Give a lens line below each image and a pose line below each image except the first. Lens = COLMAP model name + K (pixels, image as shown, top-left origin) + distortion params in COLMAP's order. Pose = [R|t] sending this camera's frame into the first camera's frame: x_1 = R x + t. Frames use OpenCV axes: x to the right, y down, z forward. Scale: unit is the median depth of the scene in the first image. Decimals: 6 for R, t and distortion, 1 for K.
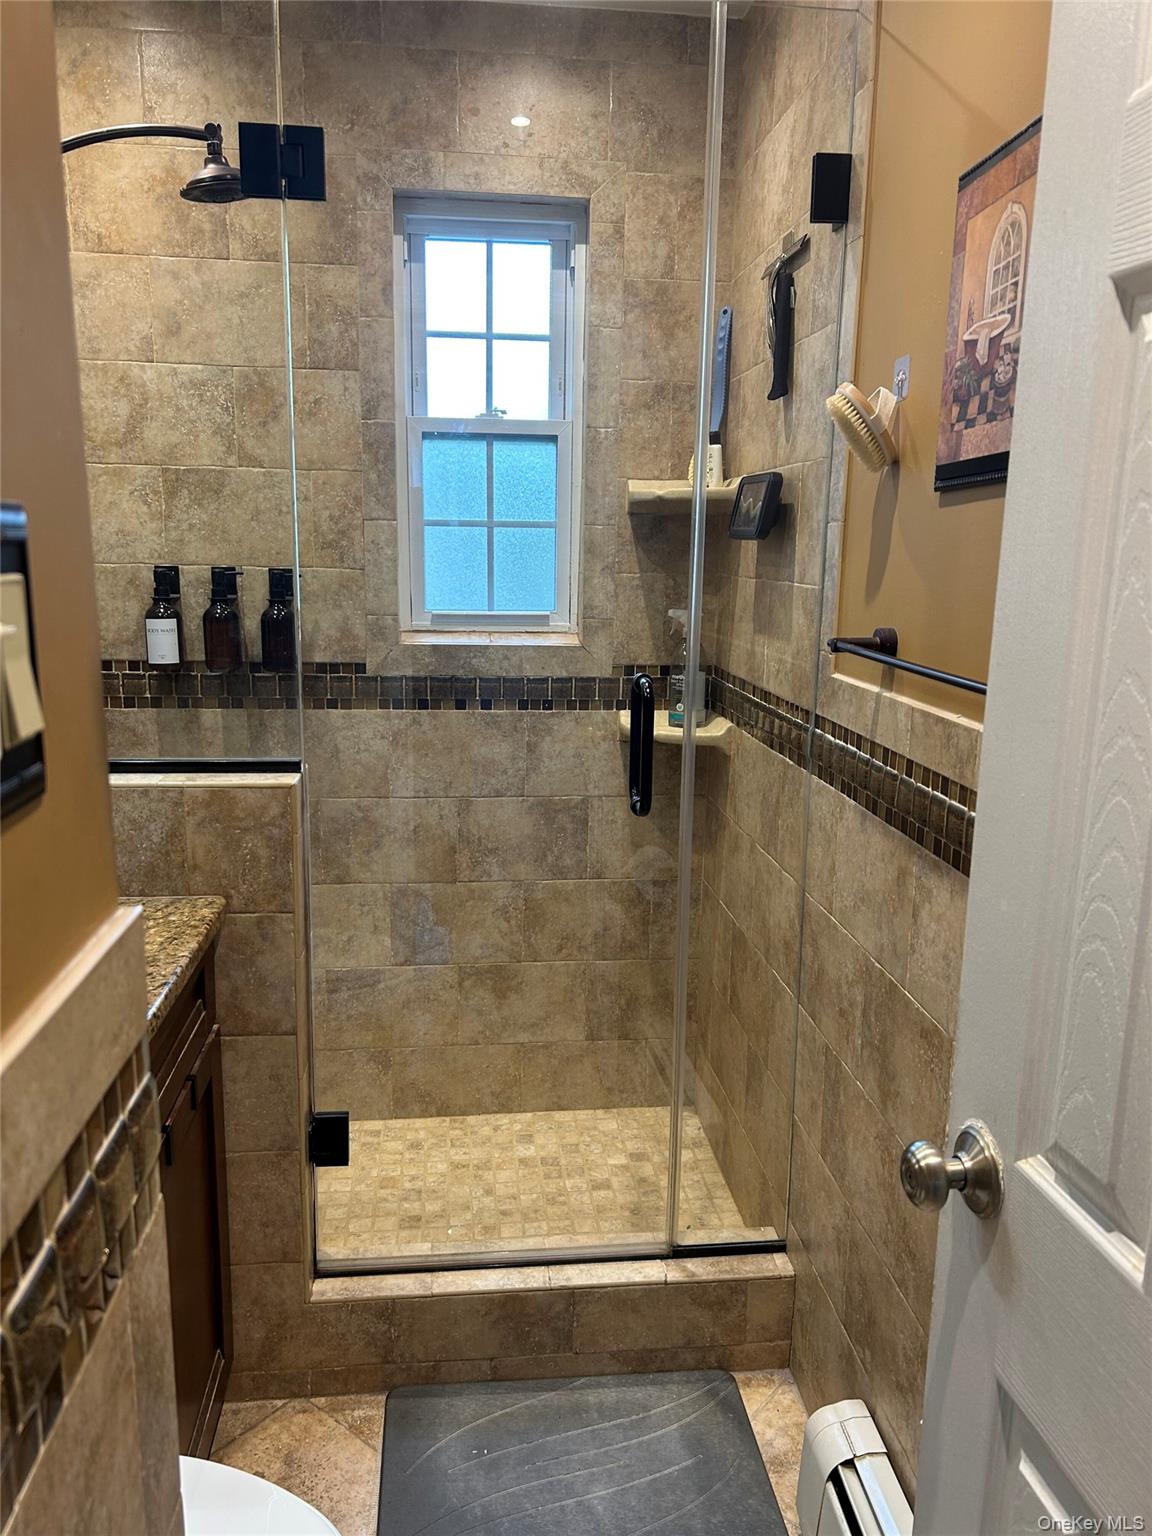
lens RADIAL K [[1155.5, 0, 579.0], [0, 1155.5, 774.1], [0, 0, 1]] dist [0.045362, -0.051730]
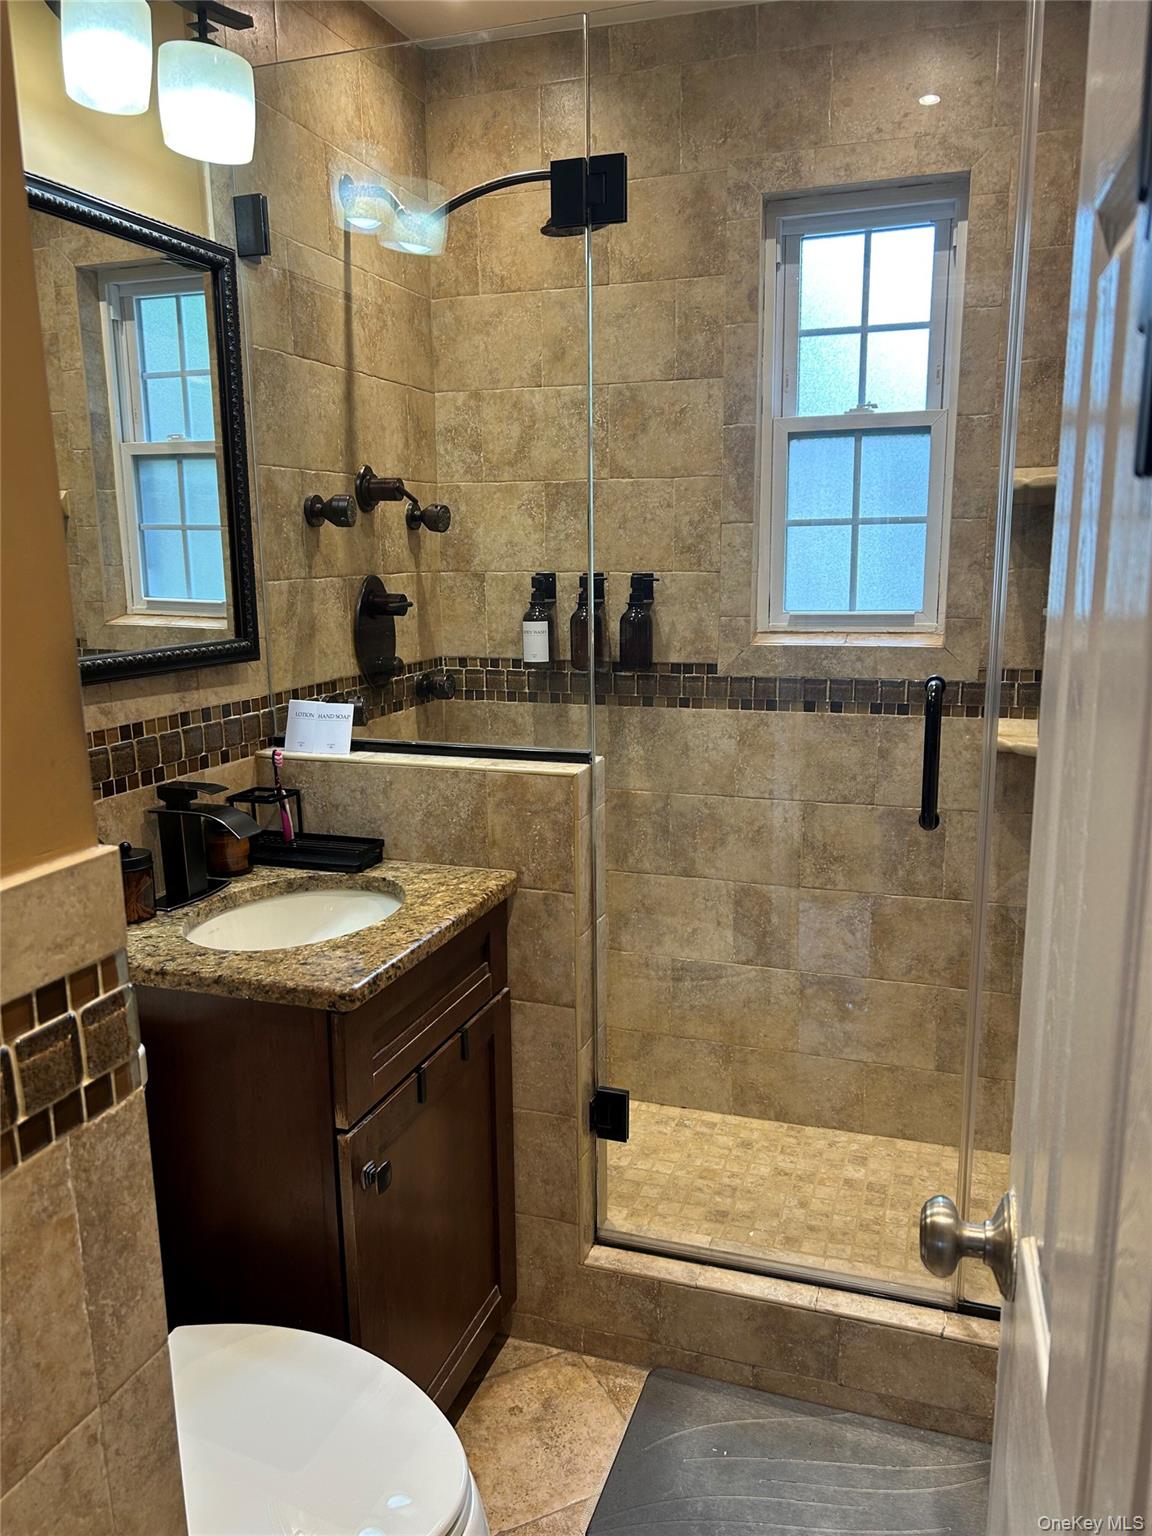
lens RADIAL K [[1155.5, 0, 568.8], [0, 1155.5, 773.8], [0, 0, 1]] dist [0.045362, -0.051730]
pose [[0.904493, 0.056868, -0.422679, 0.142094], [-0.058676, 0.998239, 0.008743, 0.000033], [0.422432, 0.016893, 0.906237, 0.022400]]
